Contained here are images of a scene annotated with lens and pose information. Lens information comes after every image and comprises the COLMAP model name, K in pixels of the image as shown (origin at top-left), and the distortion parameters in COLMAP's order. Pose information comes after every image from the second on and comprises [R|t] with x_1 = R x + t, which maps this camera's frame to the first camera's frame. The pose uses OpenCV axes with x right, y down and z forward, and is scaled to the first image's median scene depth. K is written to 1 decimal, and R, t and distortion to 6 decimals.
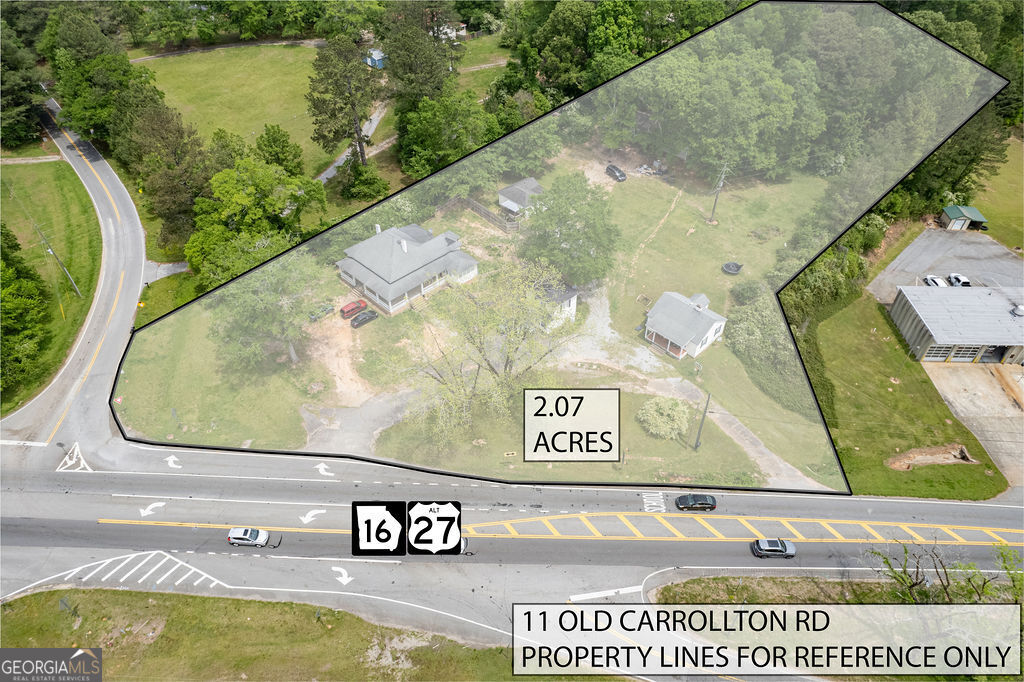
lens RADIAL K [[655.7, 0, 509.6], [0, 655.7, 337.6], [0, 0, 1]] dist [-0.073324, 0.066869]
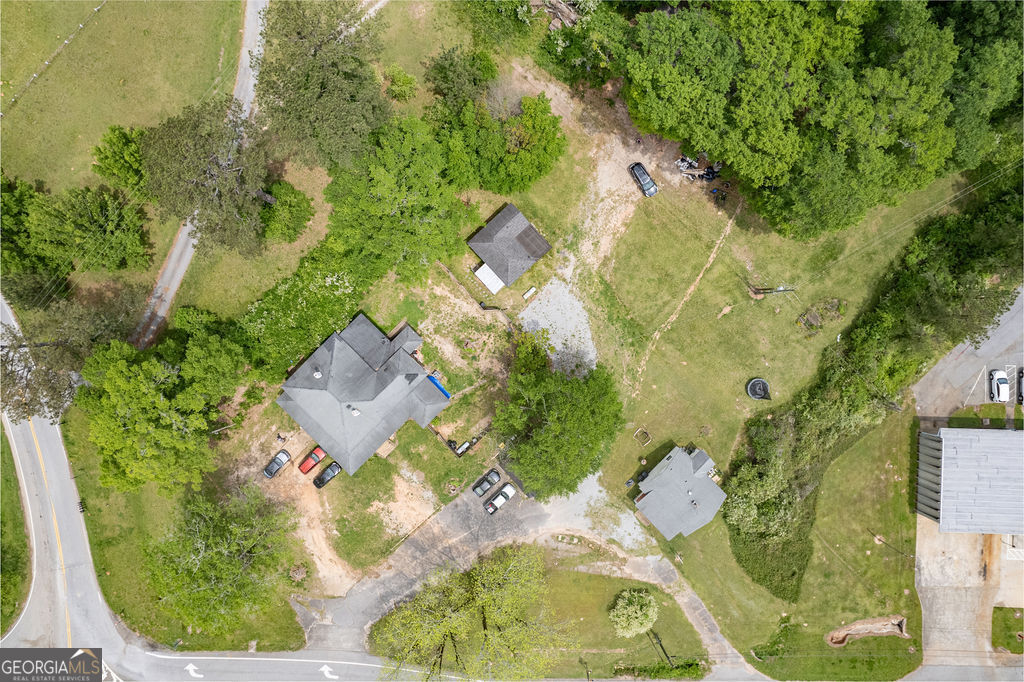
lens RADIAL K [[655.7, 0, 509.6], [0, 655.7, 337.6], [0, 0, 1]] dist [-0.073324, 0.066869]
pose [[0.999996, -0.002759, -0.000427, 0.030200], [0.002139, 0.659174, 0.751988, -0.820080], [-0.001793, -0.751986, 0.659177, 0.542593]]
